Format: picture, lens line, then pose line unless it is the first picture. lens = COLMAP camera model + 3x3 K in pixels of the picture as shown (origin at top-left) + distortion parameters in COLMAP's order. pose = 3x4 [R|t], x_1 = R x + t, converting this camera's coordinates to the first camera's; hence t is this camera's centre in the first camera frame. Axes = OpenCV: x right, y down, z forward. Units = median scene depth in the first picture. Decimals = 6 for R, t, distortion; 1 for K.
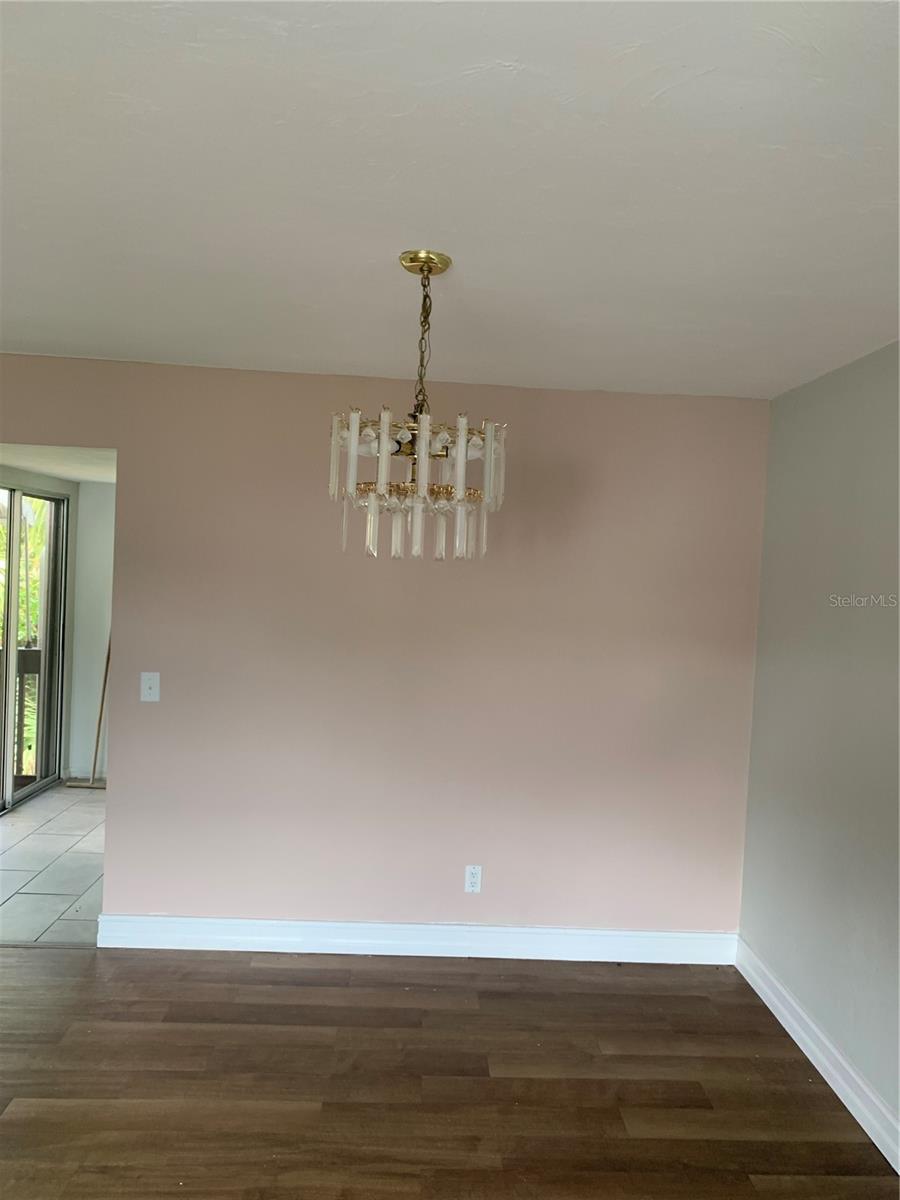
lens RADIAL K [[901.5, 0, 450.0], [0, 901.5, 600.0], [0, 0, 1]] dist [0.015970, 0.001815]
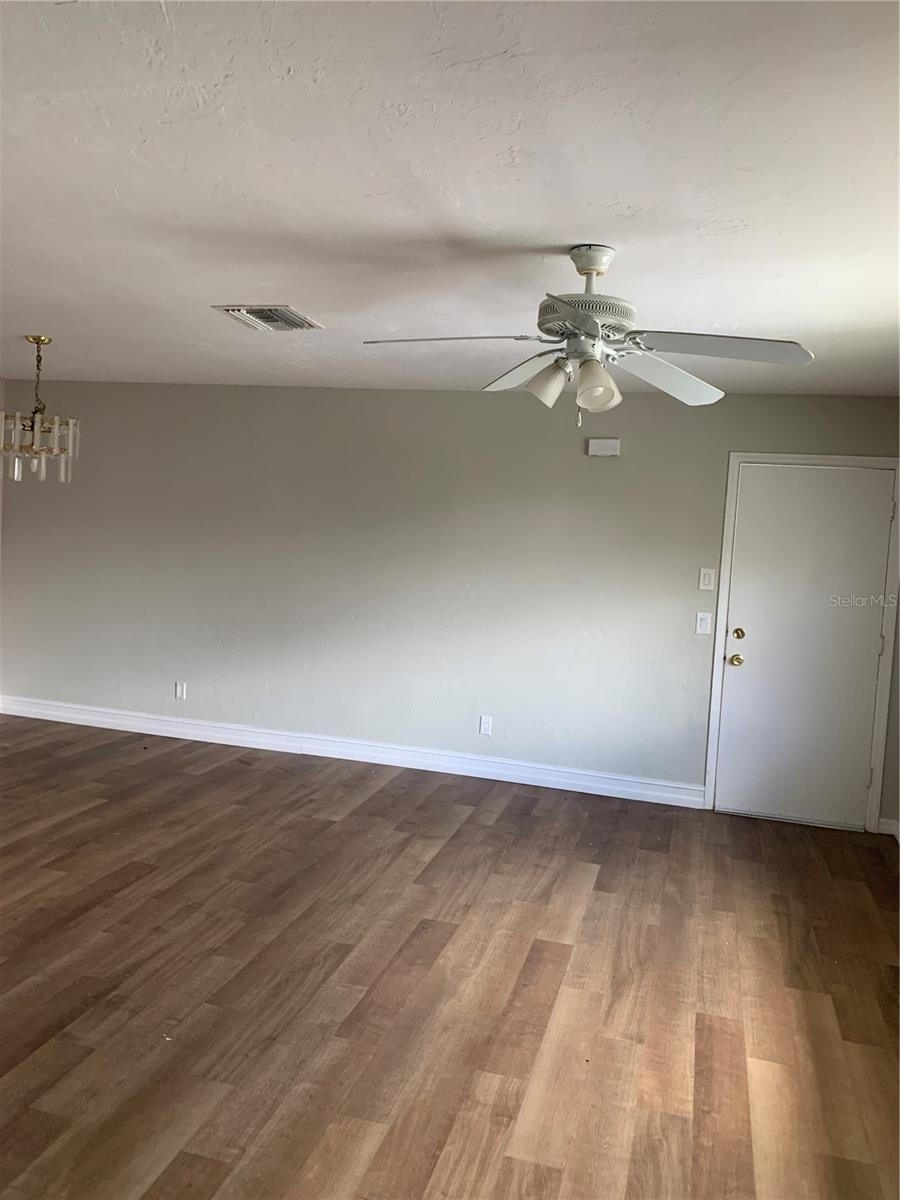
lens RADIAL K [[927.2, 0, 450.0], [0, 927.2, 600.0], [0, 0, 1]] dist [0.005359, 0.002211]
pose [[0.306257, -0.105121, 0.946127, -1.161132], [-0.012066, 0.993376, 0.114277, -0.018304], [-0.951873, -0.046414, 0.302959, -0.366097]]
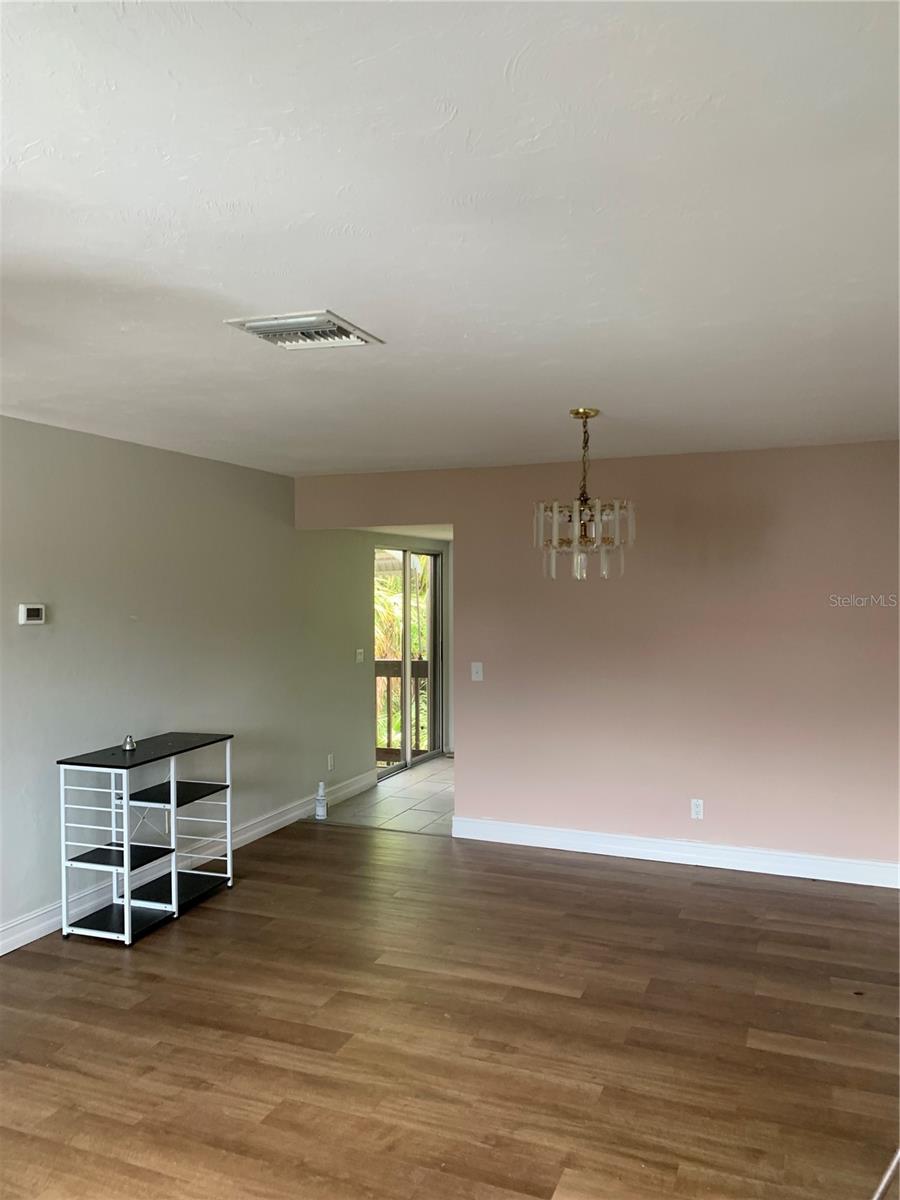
lens RADIAL K [[927.2, 0, 450.0], [0, 927.2, 600.0], [0, 0, 1]] dist [0.005359, 0.002211]
pose [[0.905879, -0.044983, -0.421141, 0.312092], [0.027610, 0.998501, -0.047261, 0.047328], [0.422636, 0.031185, 0.905763, -0.487462]]
